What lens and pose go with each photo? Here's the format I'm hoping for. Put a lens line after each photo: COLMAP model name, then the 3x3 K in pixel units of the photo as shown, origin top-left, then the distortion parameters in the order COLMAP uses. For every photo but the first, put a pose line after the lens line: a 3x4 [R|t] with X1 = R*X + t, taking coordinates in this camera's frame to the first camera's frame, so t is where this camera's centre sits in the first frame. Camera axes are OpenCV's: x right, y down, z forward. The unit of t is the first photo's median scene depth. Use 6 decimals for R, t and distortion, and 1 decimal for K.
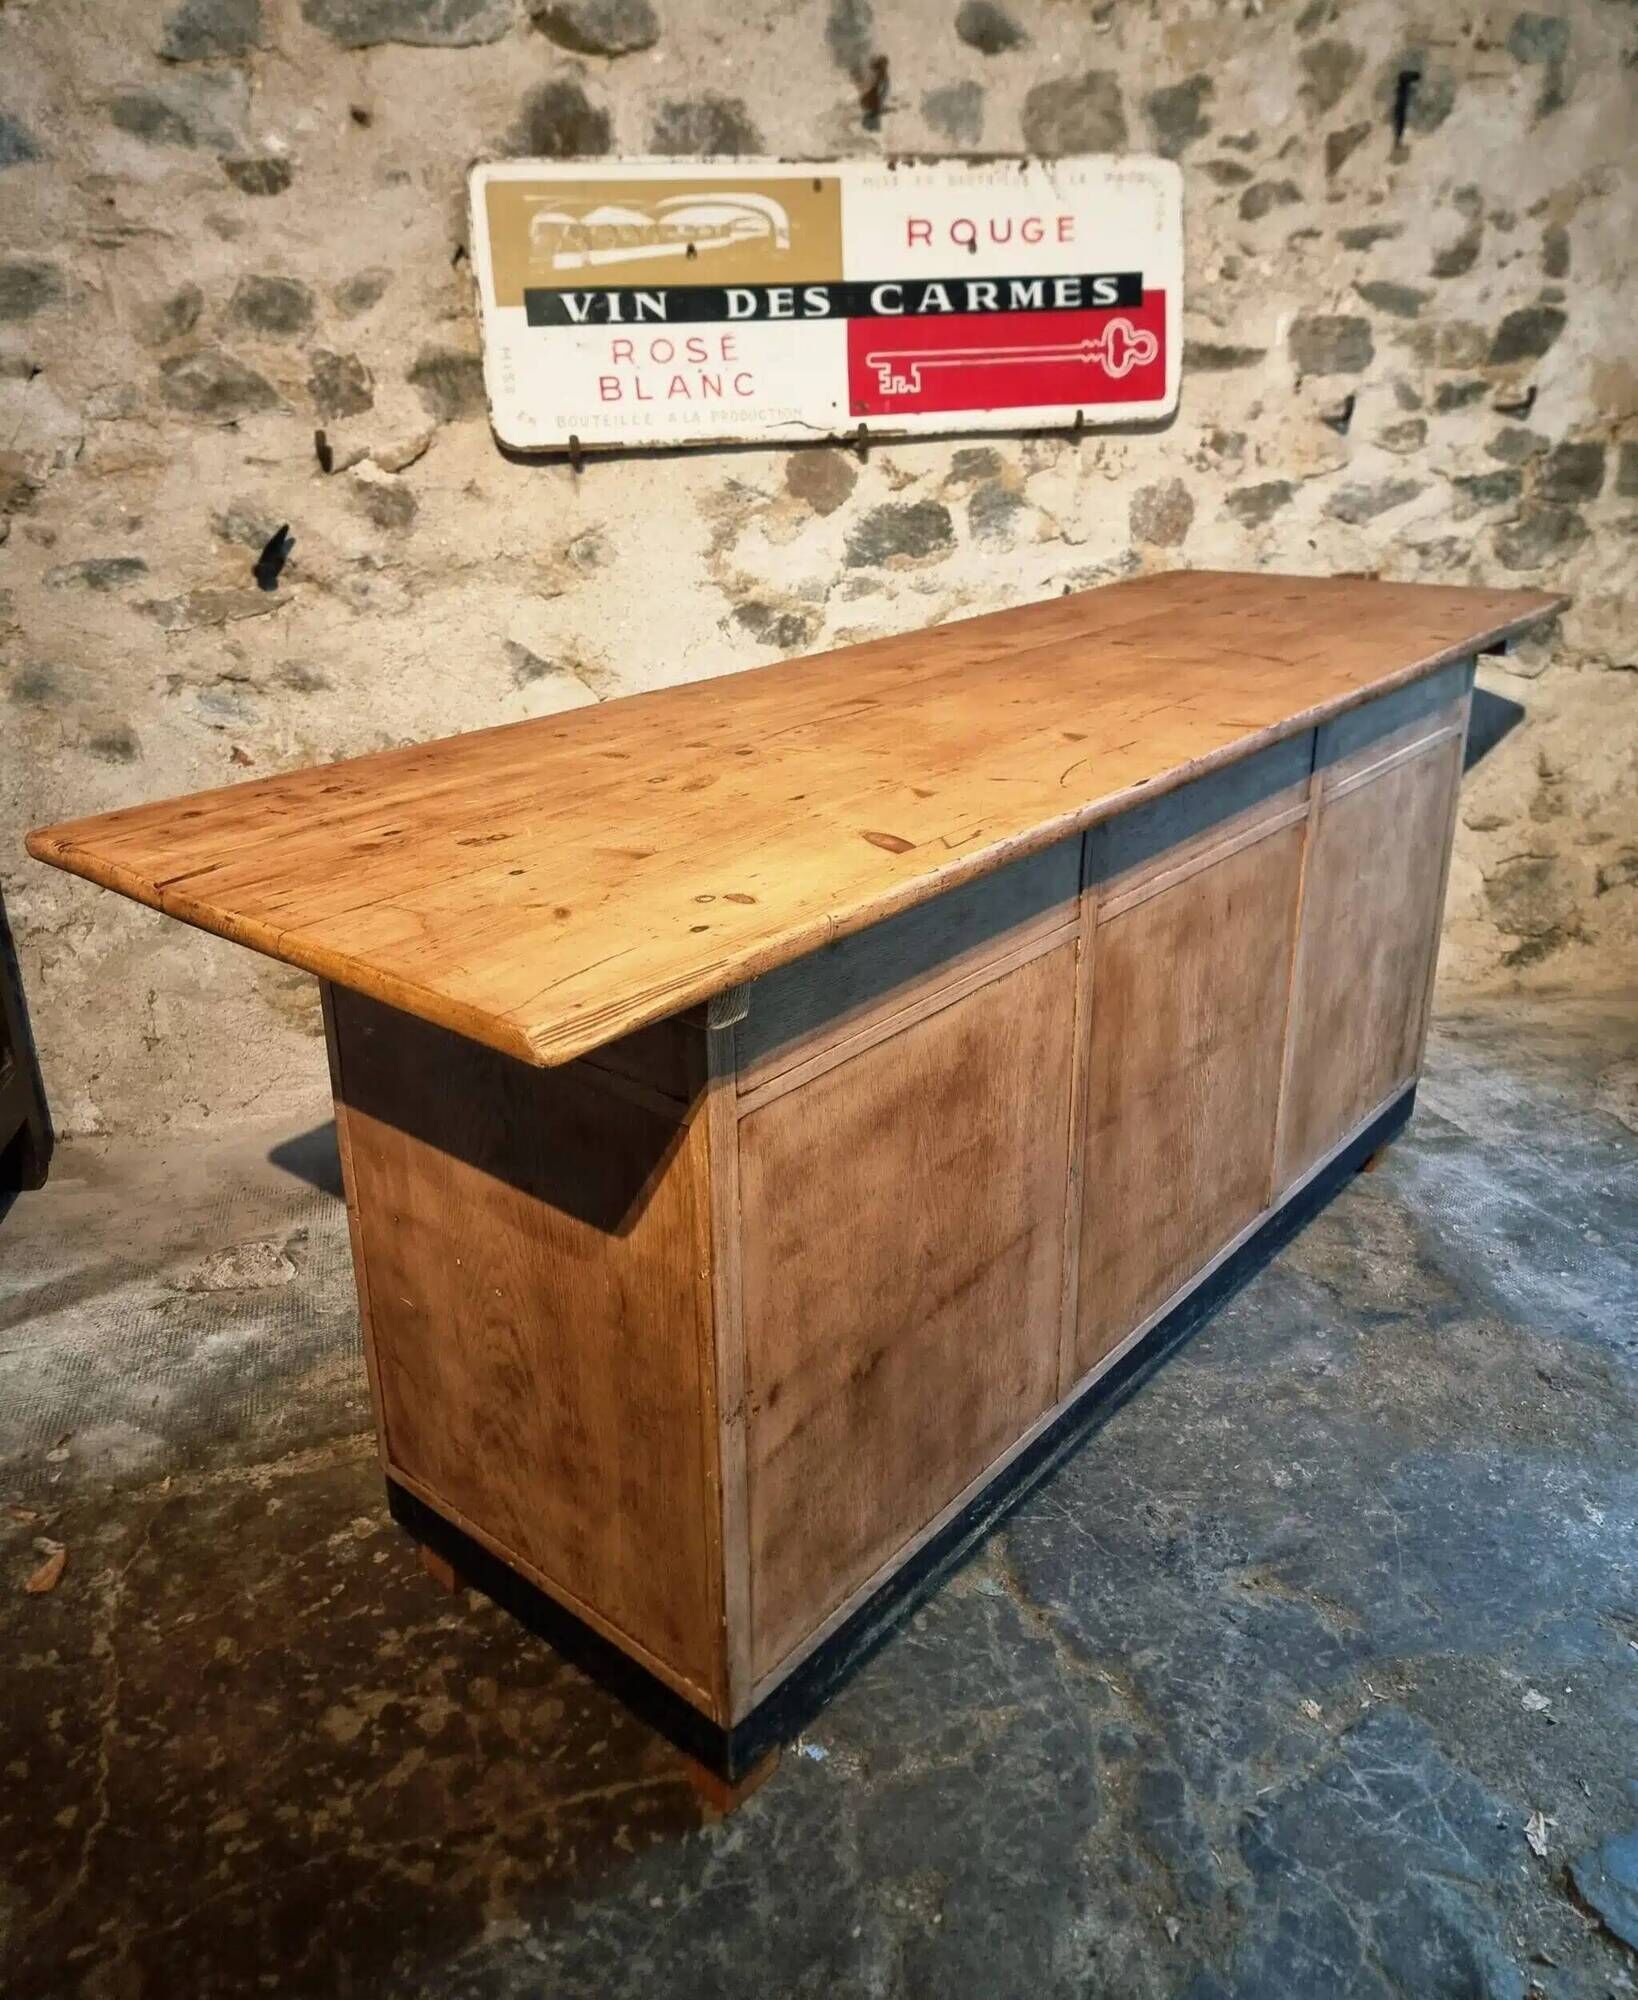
lens RADIAL K [[1513.1, 0, 791.6], [0, 1513.1, 903.1], [0, 0, 1]] dist [0.062036, -0.055533]
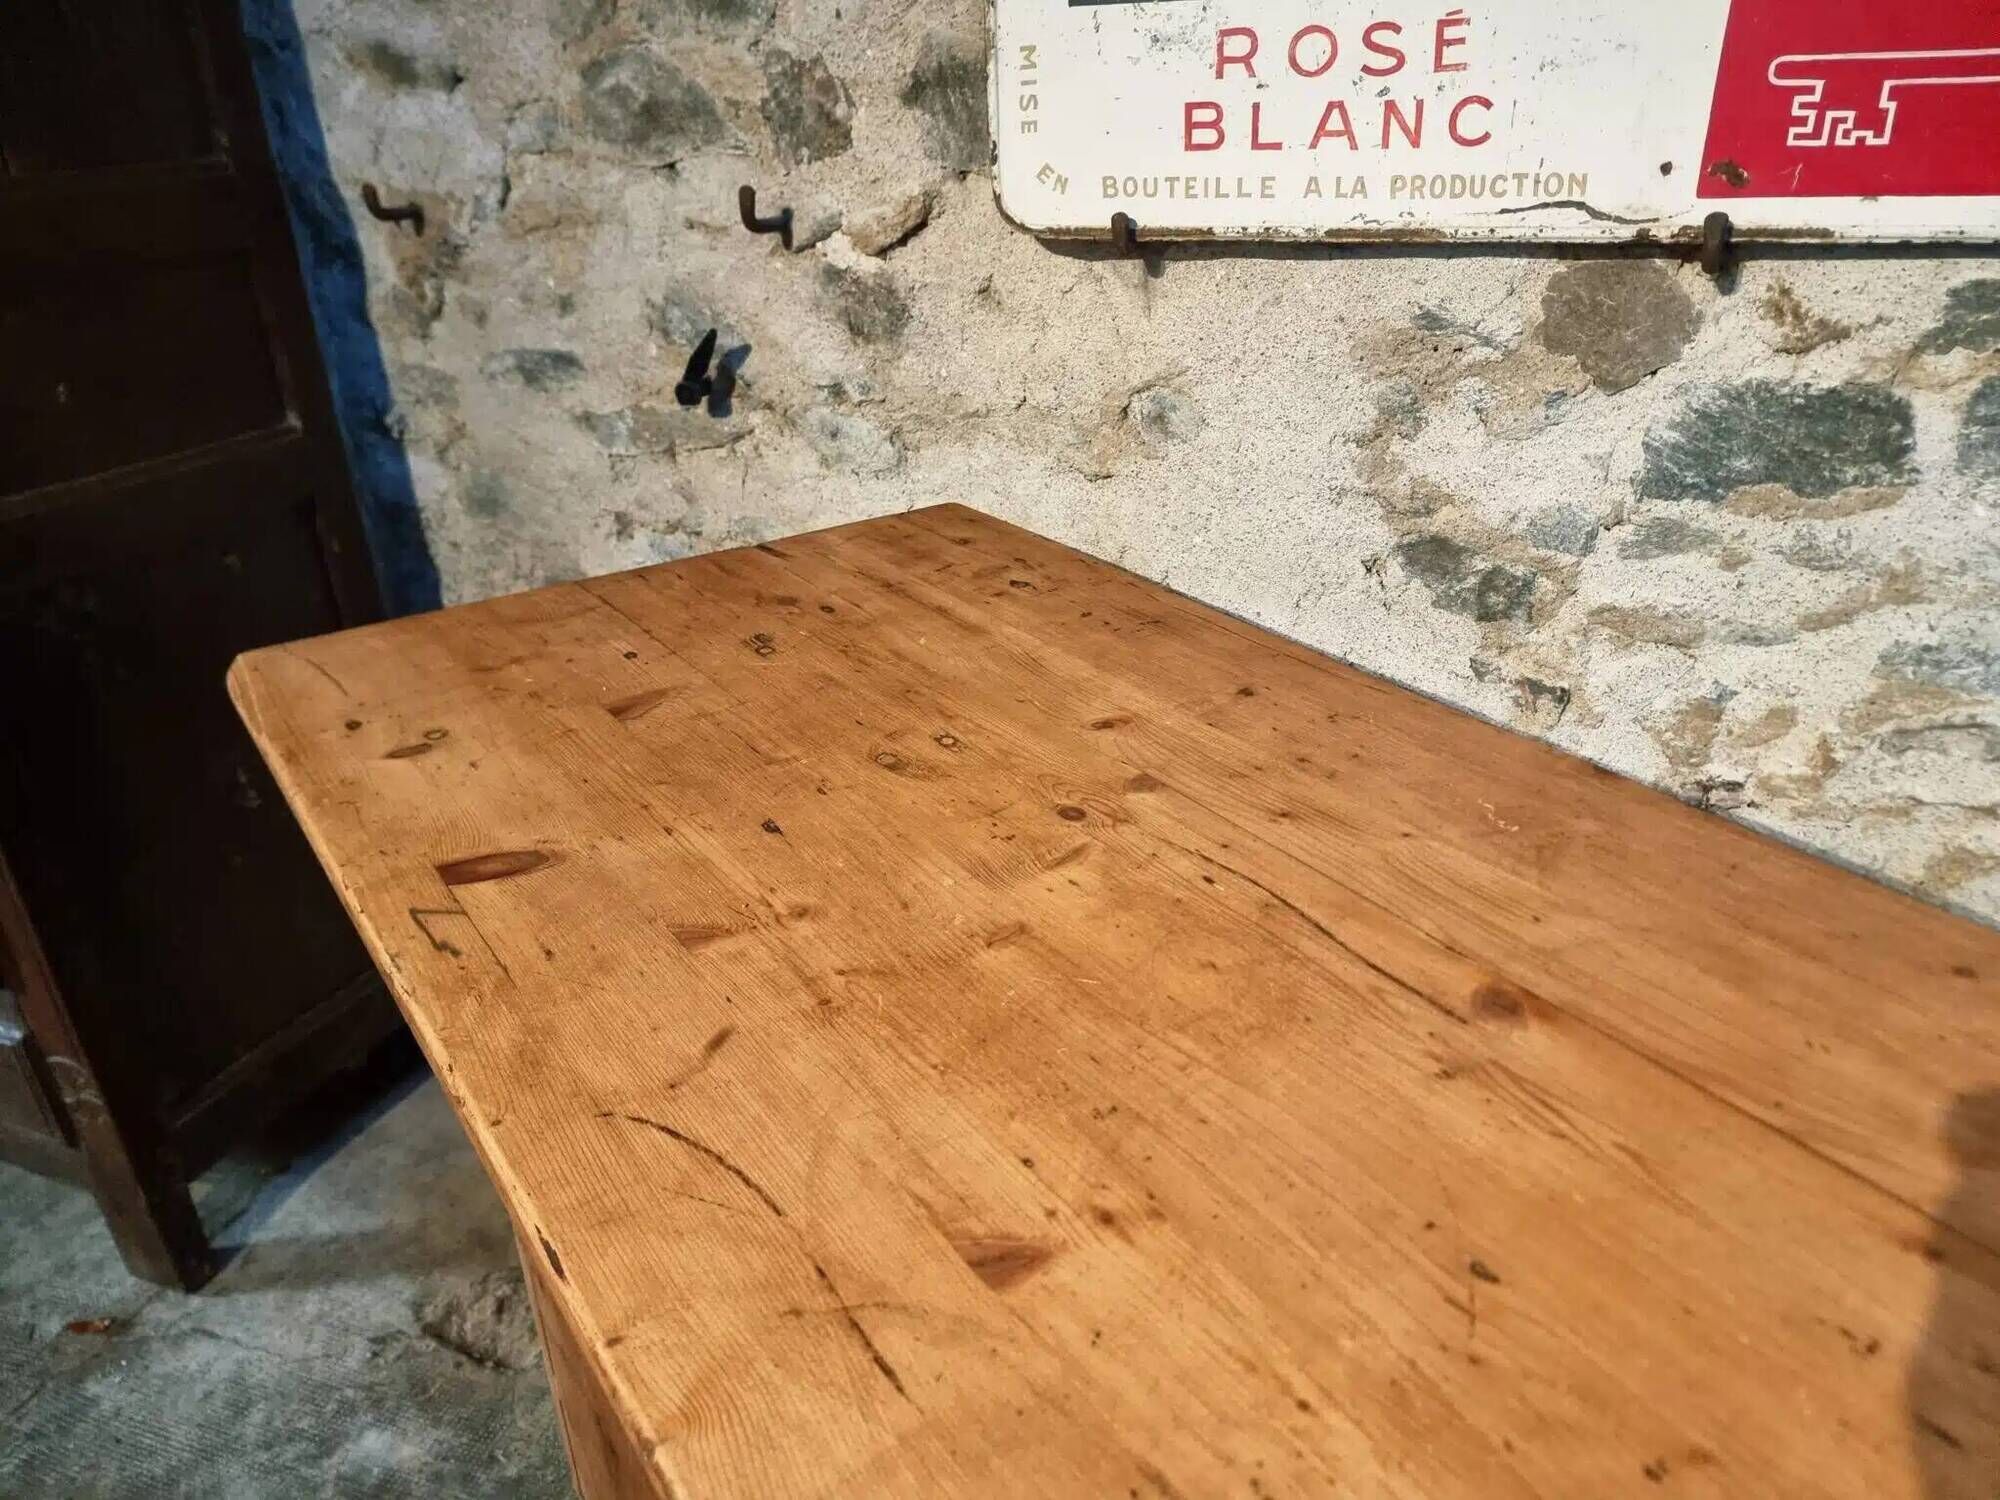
lens RADIAL K [[1401.3, 0, 1016.7], [0, 1401.3, 782.0], [0, 0, 1]] dist [0.068734, -0.059781]
pose [[0.828930, 0.265315, -0.492425, 0.129310], [-0.182217, 0.960412, 0.210725, -0.202246], [0.528840, -0.084948, 0.844460, 0.506216]]
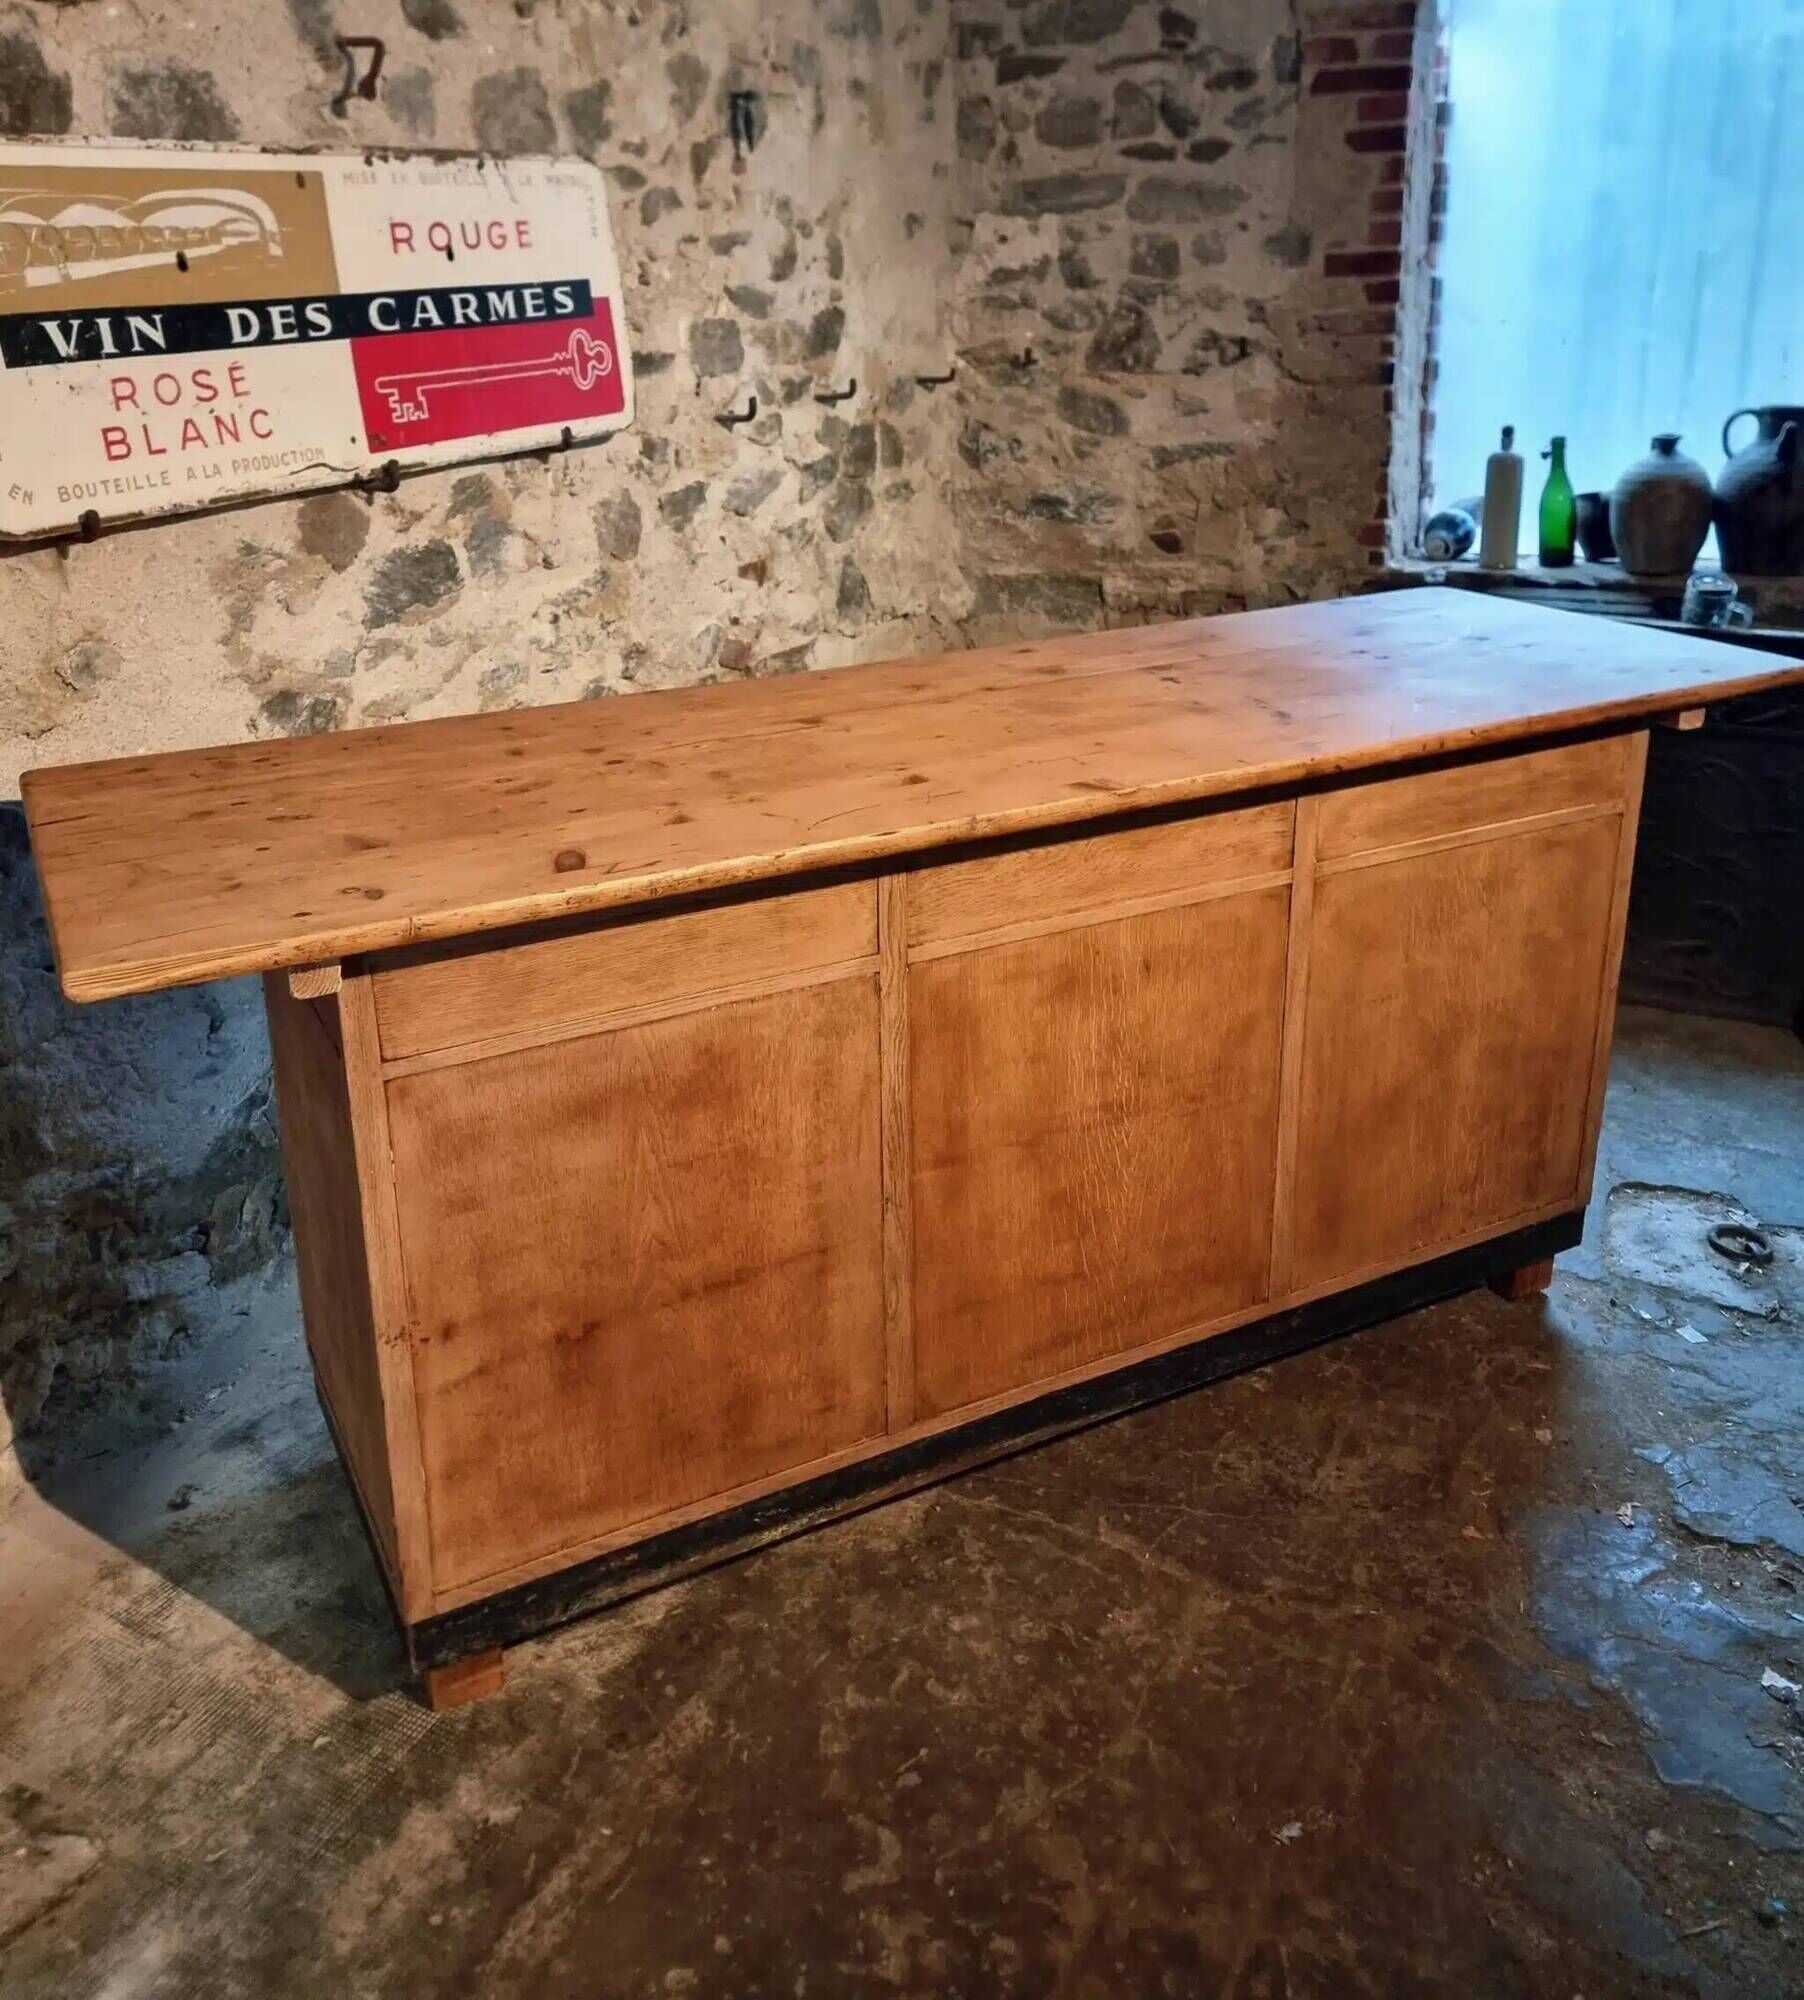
lens RADIAL K [[1755.4, 0, 873.7], [0, 1755.4, 795.3], [0, 0, 1]] dist [0.091098, -0.110996]
pose [[0.671194, -0.212984, 0.710026, -0.499408], [0.245935, 0.967564, 0.057752, -0.130514], [-0.699296, 0.135857, 0.701804, 0.166578]]
